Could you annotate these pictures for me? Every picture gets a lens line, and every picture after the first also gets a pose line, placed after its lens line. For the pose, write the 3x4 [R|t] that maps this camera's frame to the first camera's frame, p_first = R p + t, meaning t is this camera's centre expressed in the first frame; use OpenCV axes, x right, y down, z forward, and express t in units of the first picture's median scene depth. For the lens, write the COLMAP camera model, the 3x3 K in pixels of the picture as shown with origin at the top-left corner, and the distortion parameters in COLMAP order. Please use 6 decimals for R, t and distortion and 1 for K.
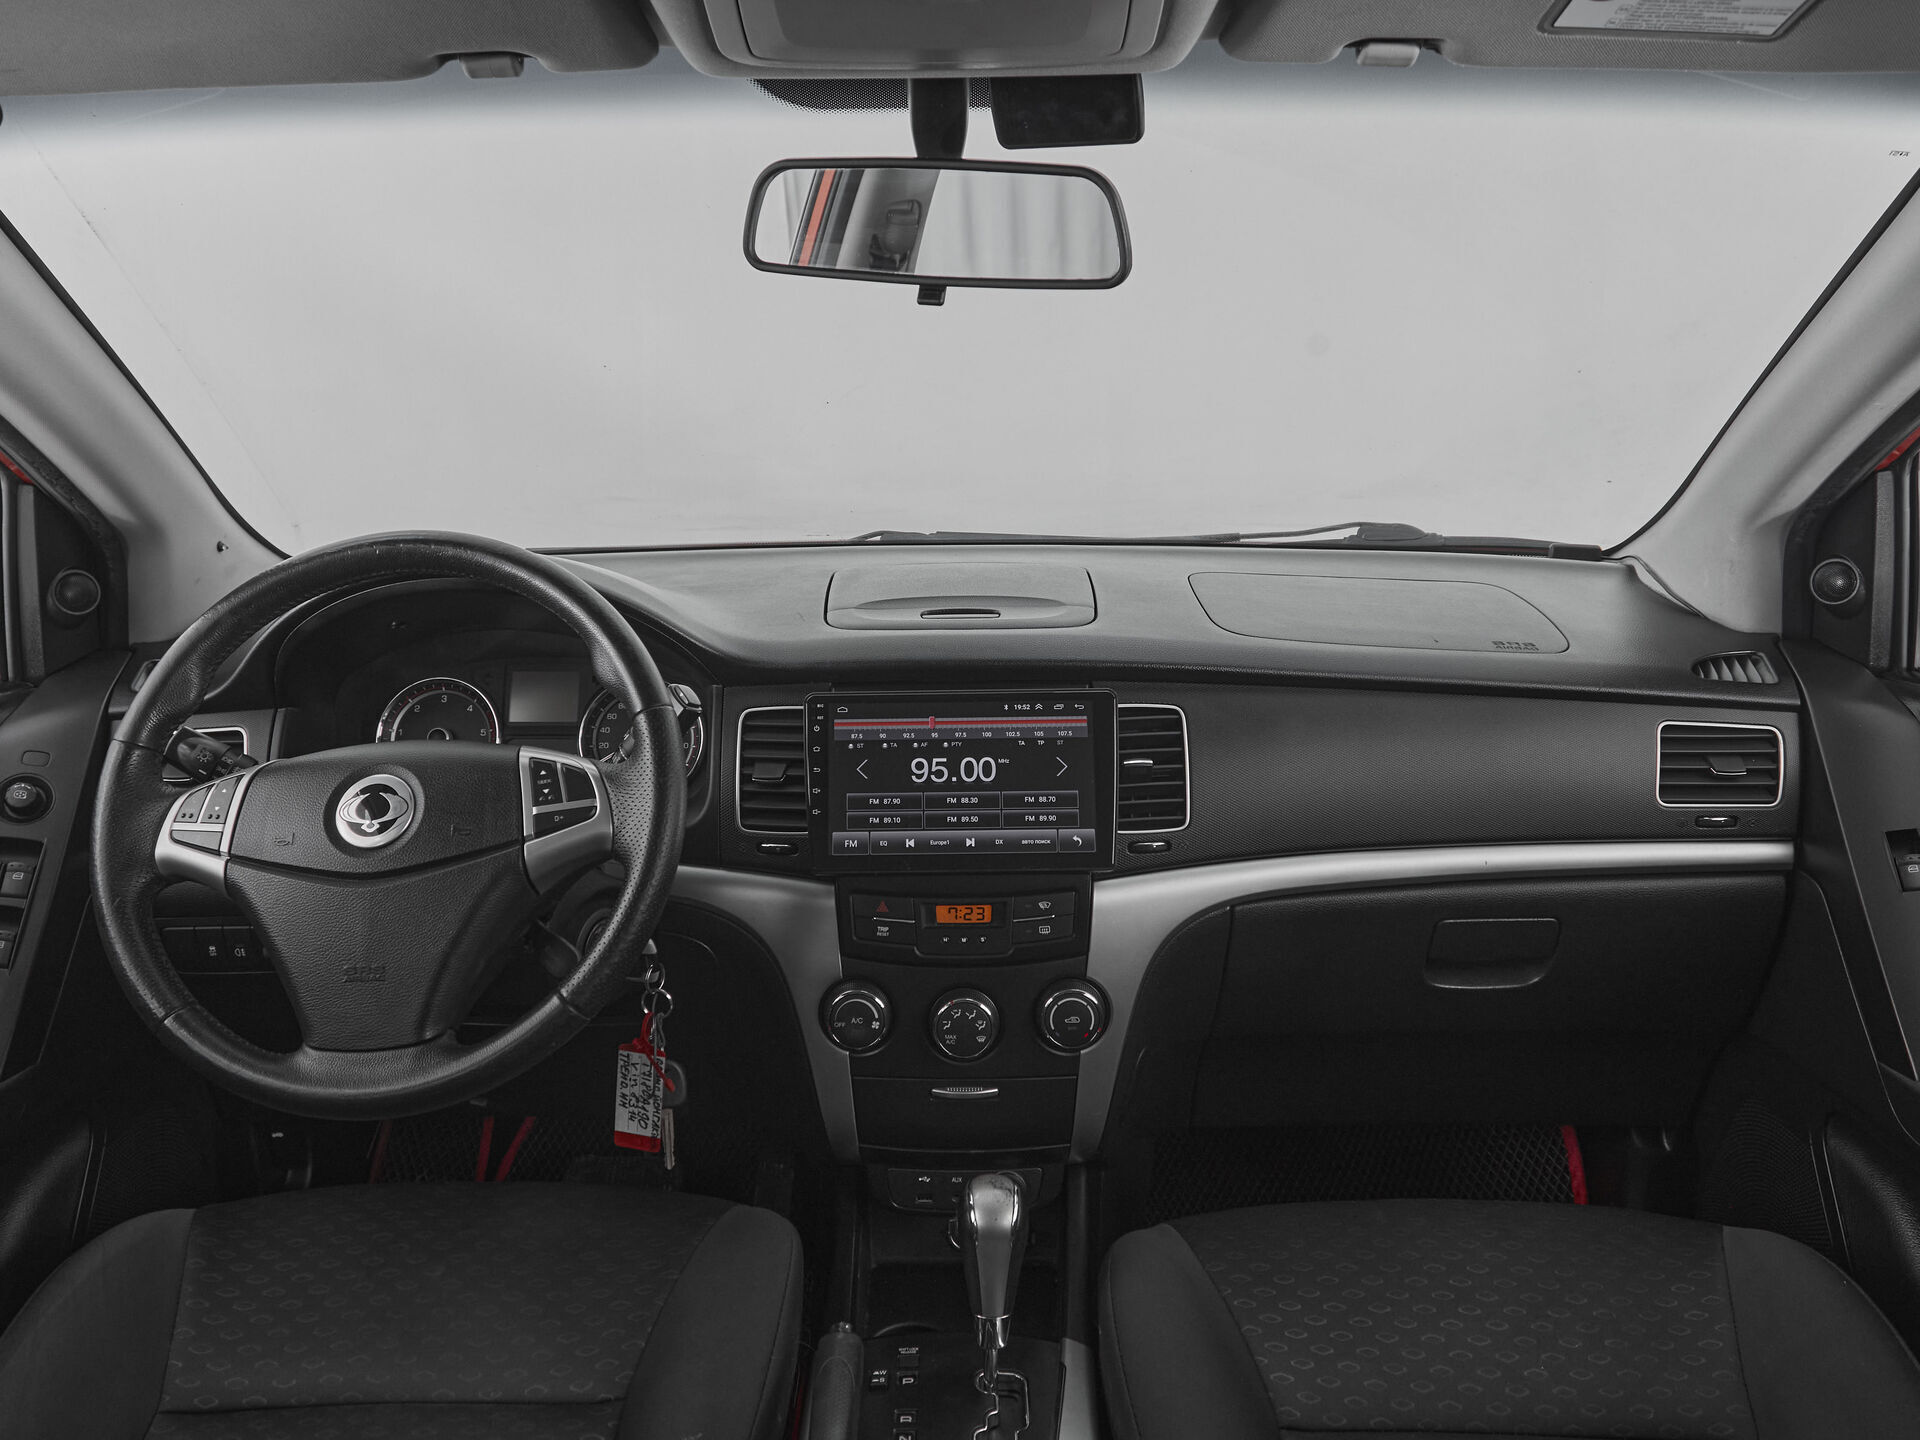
lens RADIAL K [[1421.0, 0, 935.4], [0, 1421.0, 727.8], [0, 0, 1]] dist [-0.002938, 0.001414]
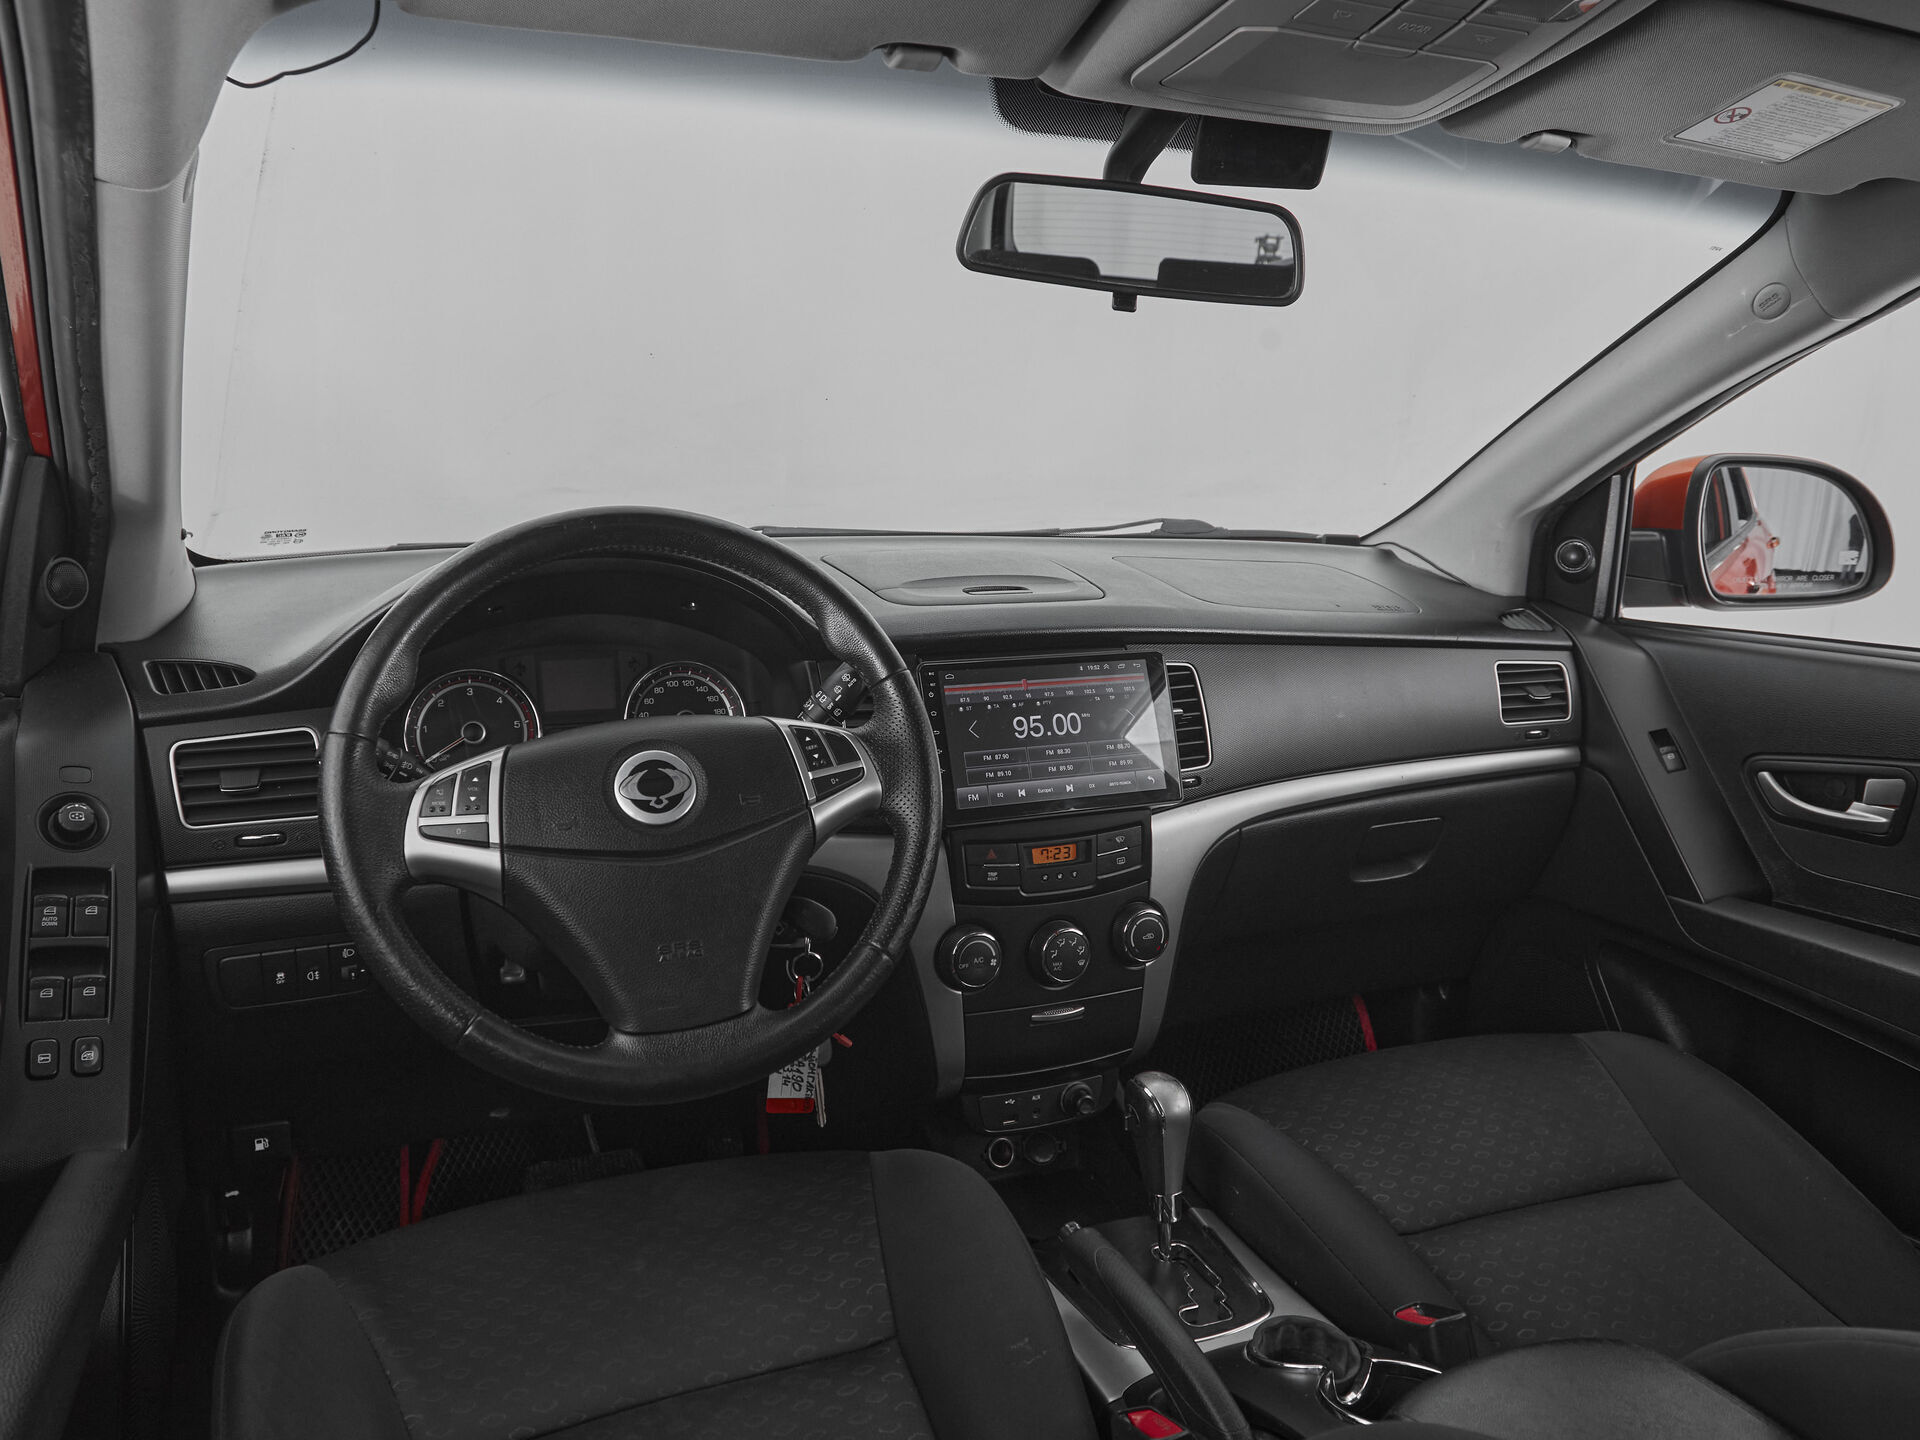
lens RADIAL K [[1336.8, 0, 913.9], [0, 1336.8, 697.5], [0, 0, 1]] dist [-0.003012, -0.002199]
pose [[0.922380, -0.047970, 0.383294, -0.487423], [0.058920, 0.998120, -0.016872, 0.019146], [-0.381764, 0.038146, 0.923472, 0.063582]]
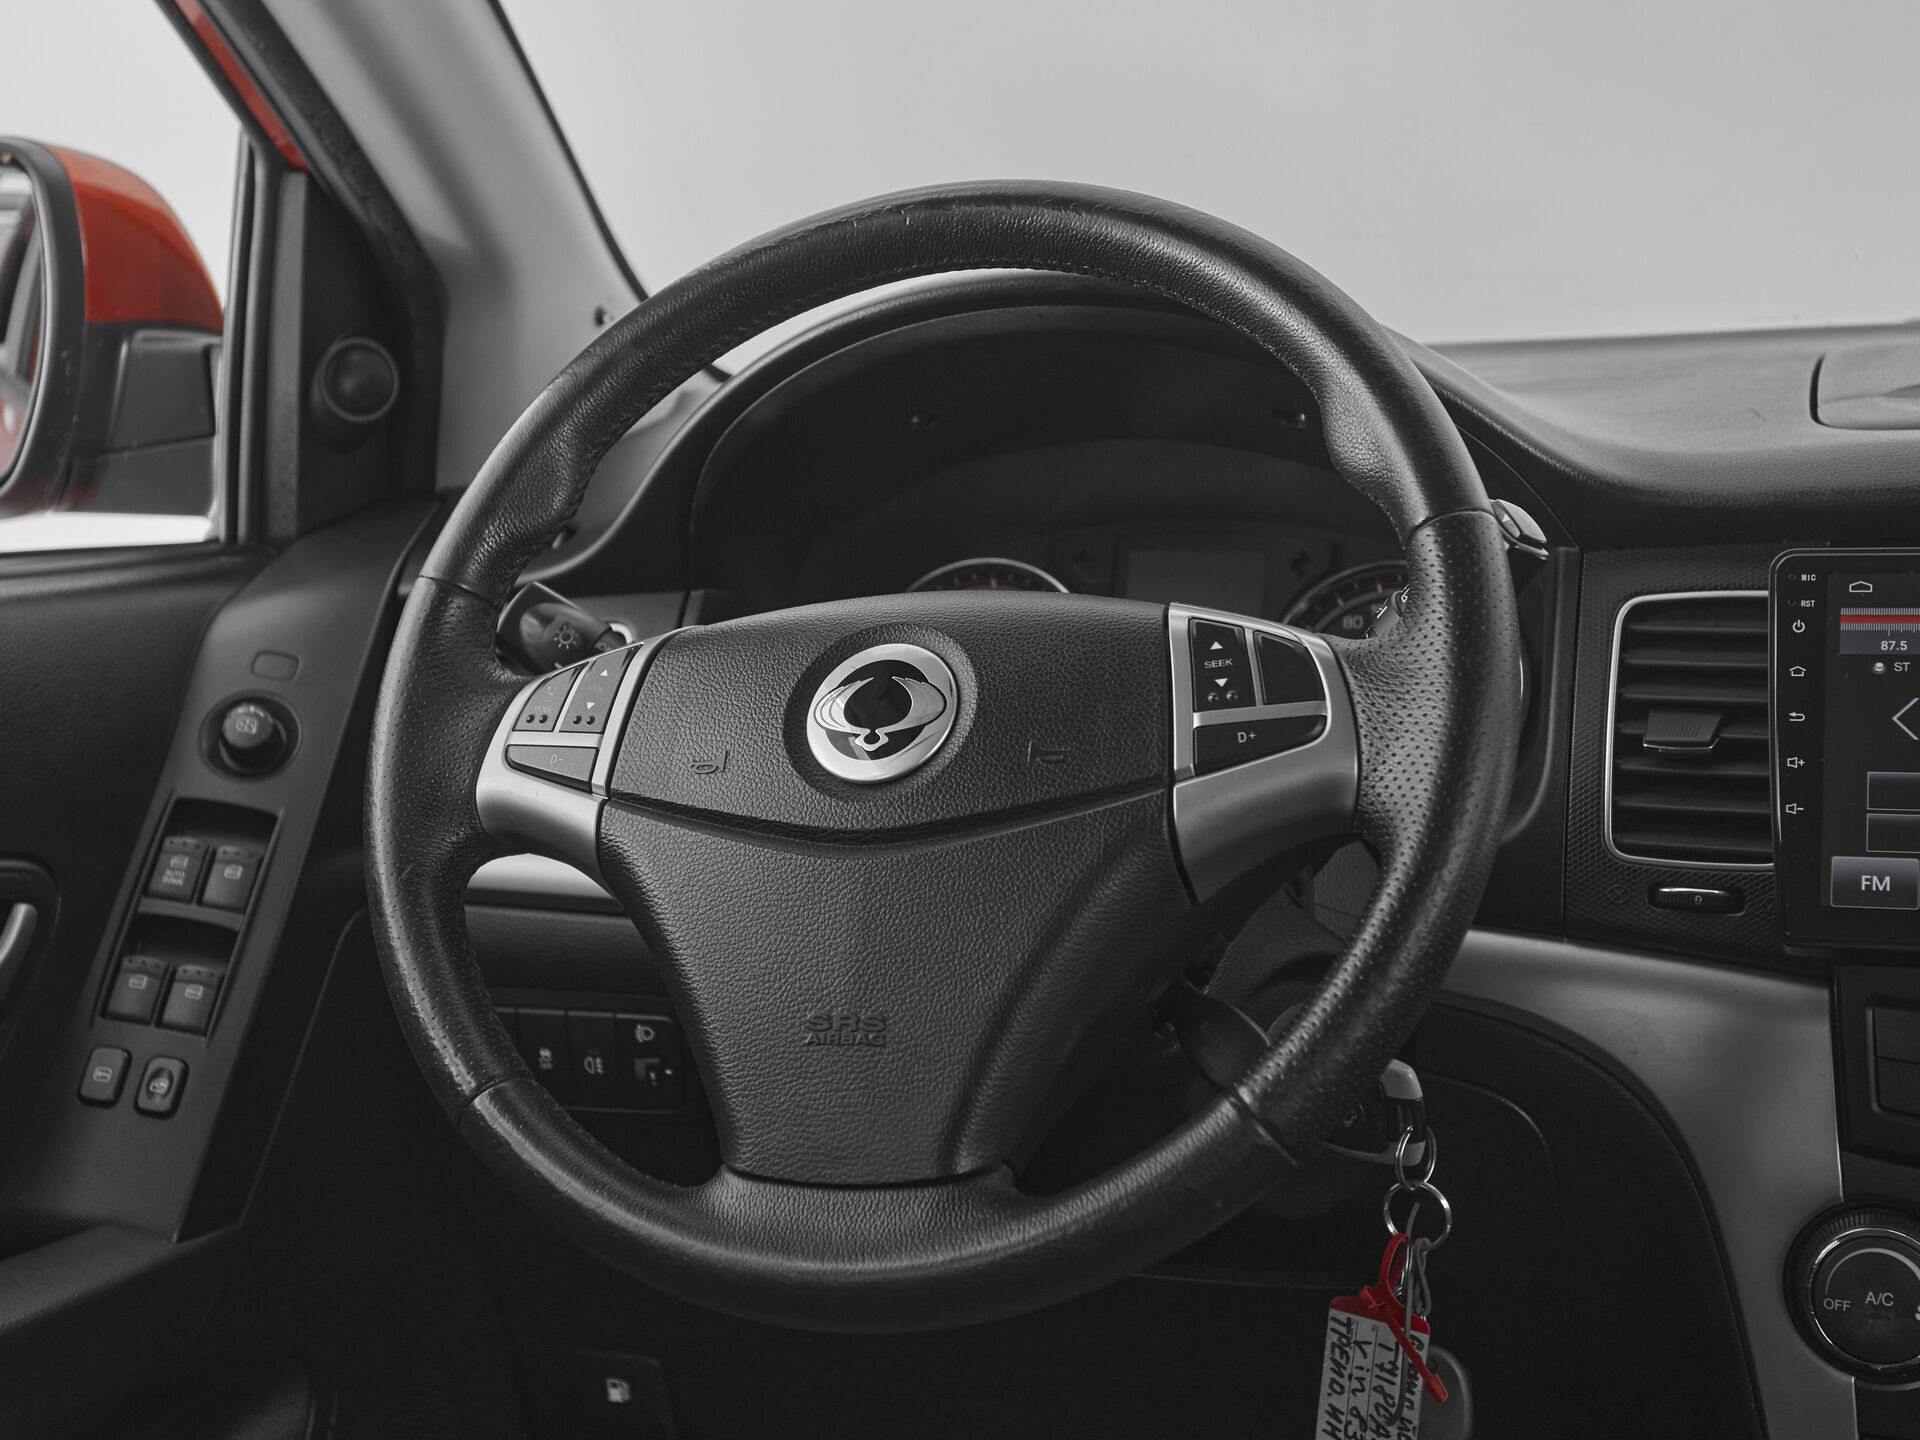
lens RADIAL K [[2939.3, 0, 864.4], [0, 2939.3, 674.6], [0, 0, 1]] dist [0.008735, 0.107207]
pose [[0.938592, 0.022277, -0.344310, -0.039987], [-0.056058, 0.994500, -0.088468, 0.114429], [0.340445, 0.102337, 0.934679, 0.033049]]
